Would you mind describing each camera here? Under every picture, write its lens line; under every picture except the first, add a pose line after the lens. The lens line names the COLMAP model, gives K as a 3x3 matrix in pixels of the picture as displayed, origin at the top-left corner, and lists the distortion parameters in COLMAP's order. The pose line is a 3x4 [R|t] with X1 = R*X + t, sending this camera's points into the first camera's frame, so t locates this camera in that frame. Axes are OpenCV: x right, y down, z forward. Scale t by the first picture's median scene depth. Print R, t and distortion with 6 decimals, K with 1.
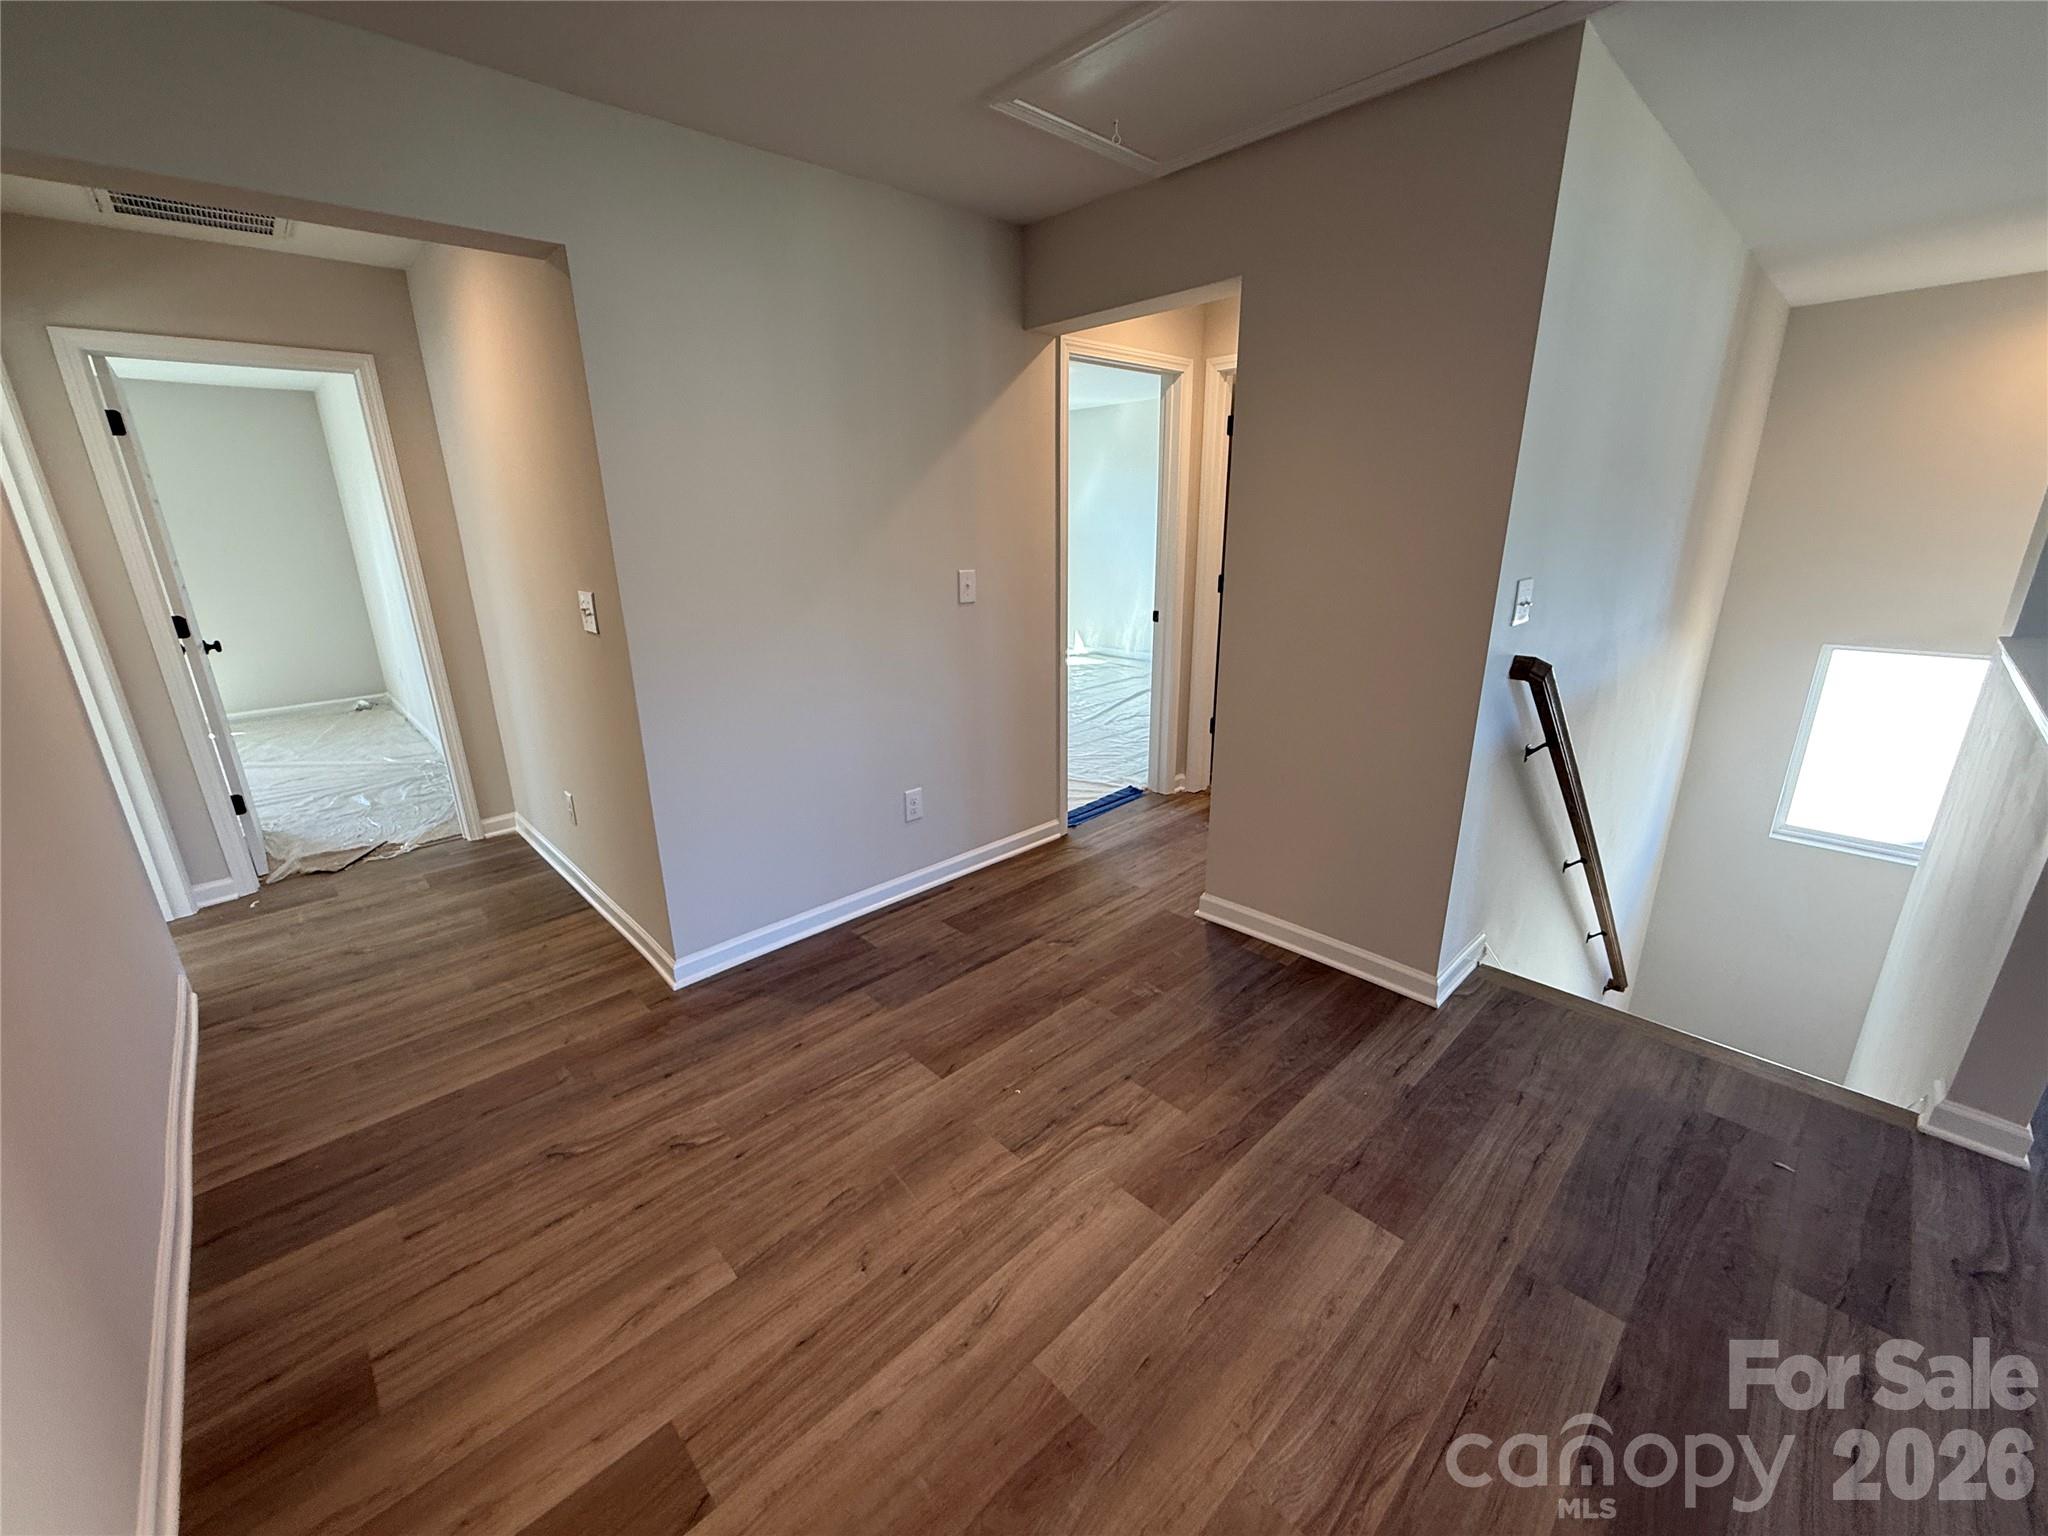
lens RADIAL K [[815.3, 0, 1022.0], [0, 815.3, 774.1], [0, 0, 1]] dist [-0.000396, -0.000331]
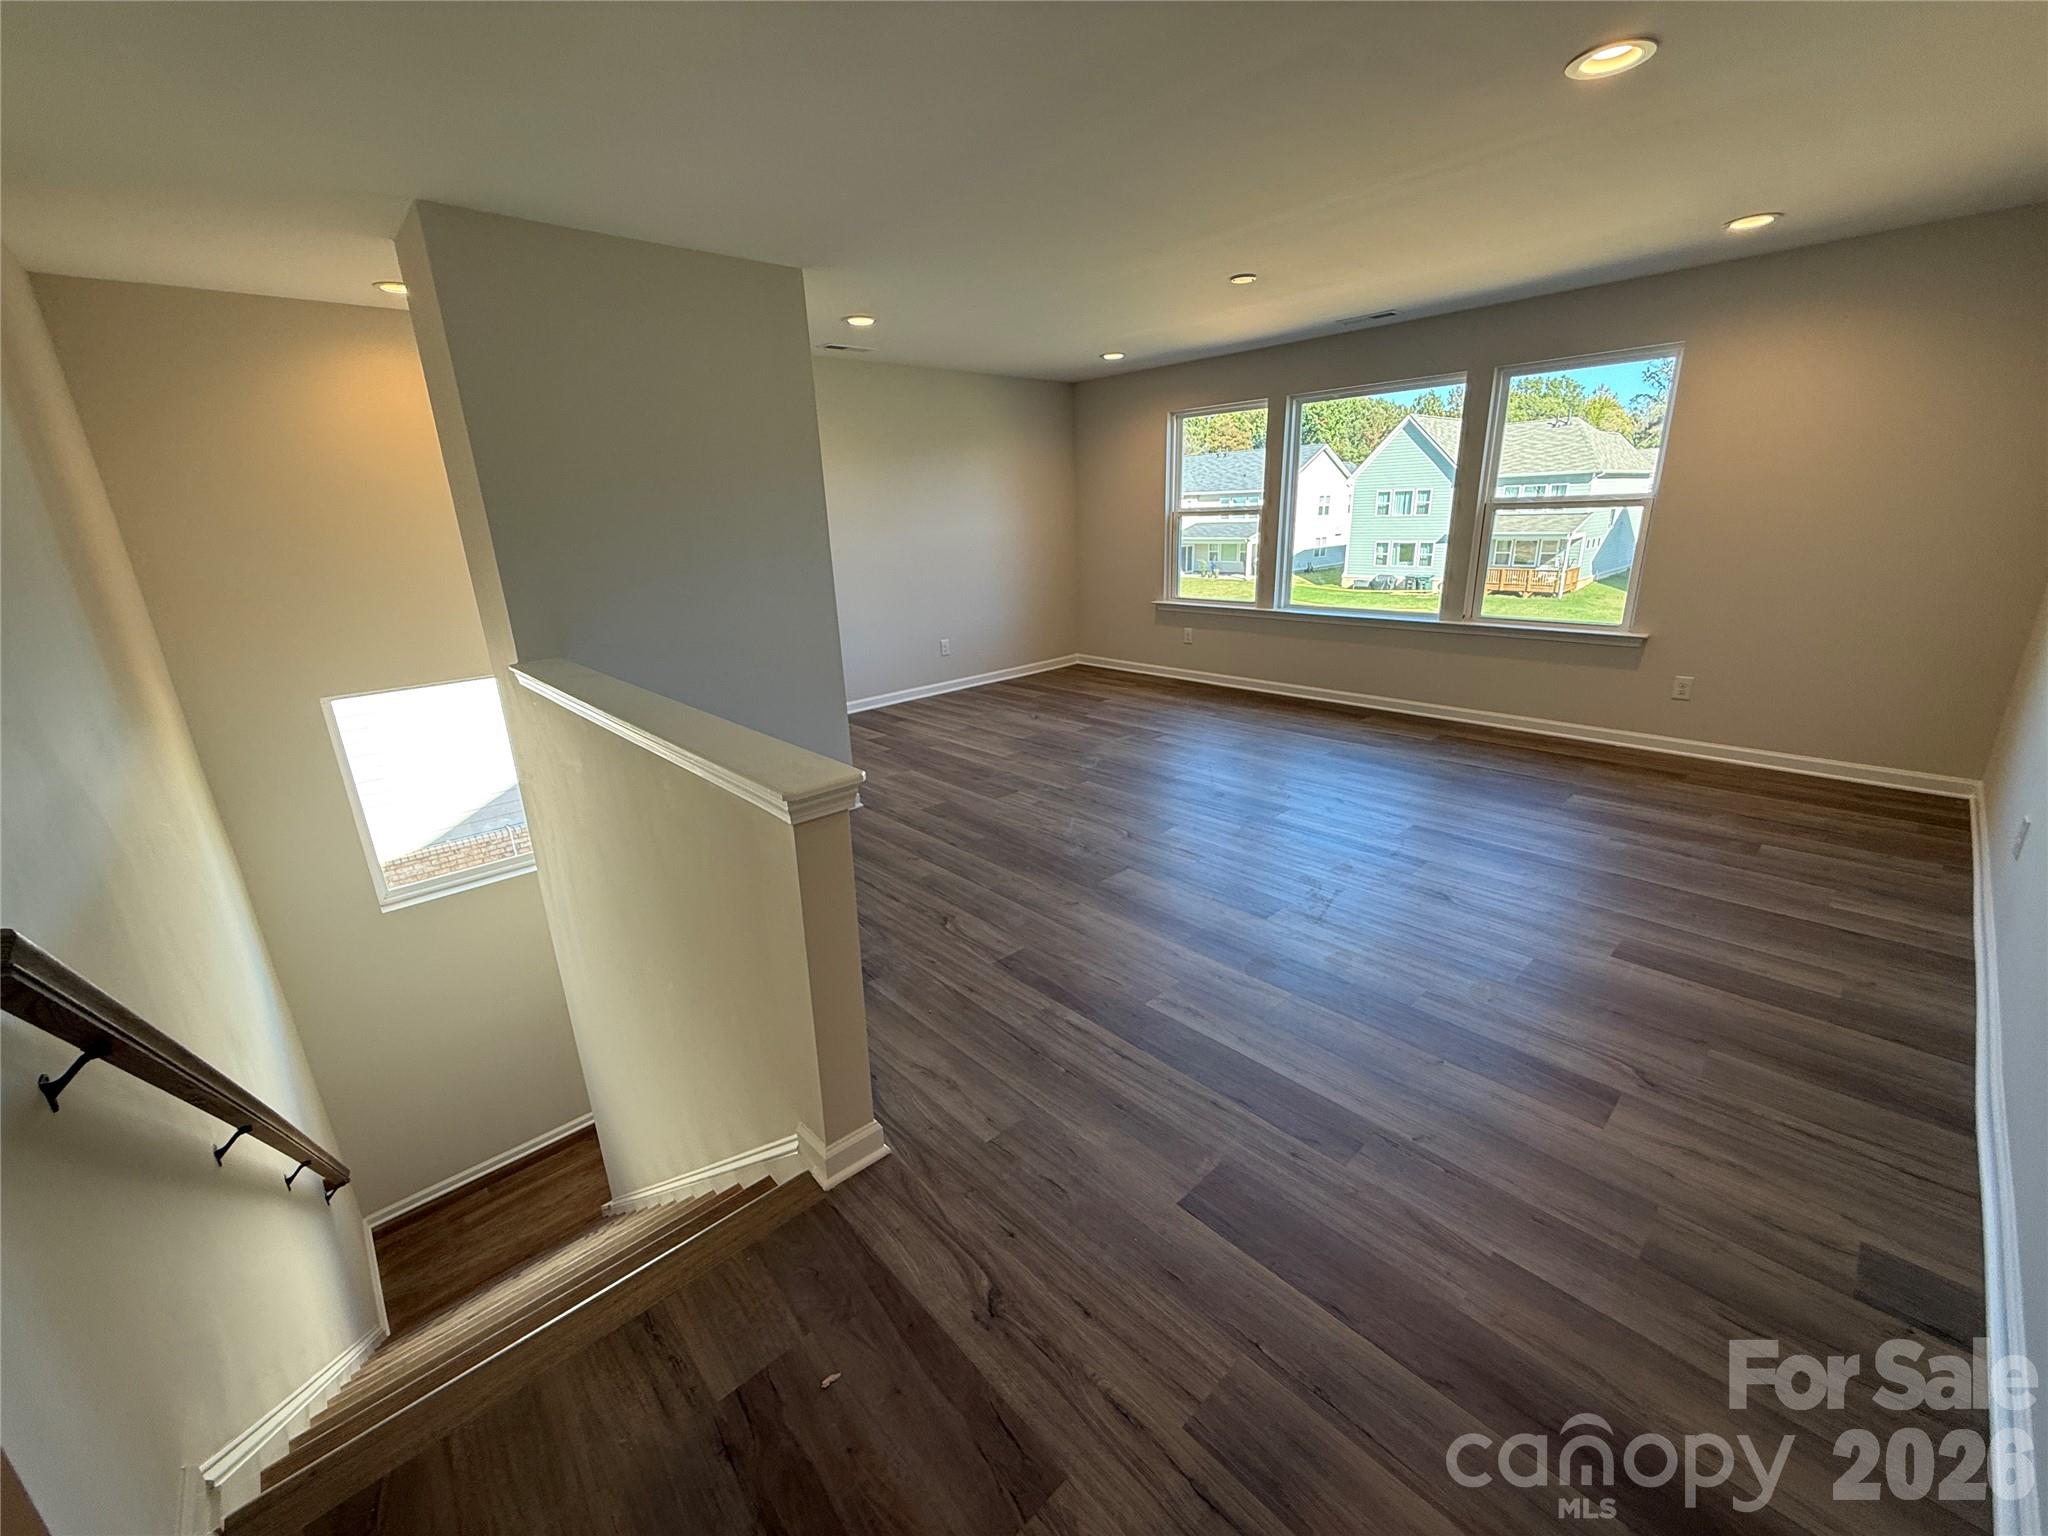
lens RADIAL K [[815.3, 0, 1019.2], [0, 815.3, 766.6], [0, 0, 1]] dist [-0.000396, -0.000331]
pose [[0.019661, -0.282188, 0.959158, 0.249577], [0.330046, 0.907397, 0.260194, -0.129763], [-0.943760, 0.311450, 0.110975, 0.388132]]
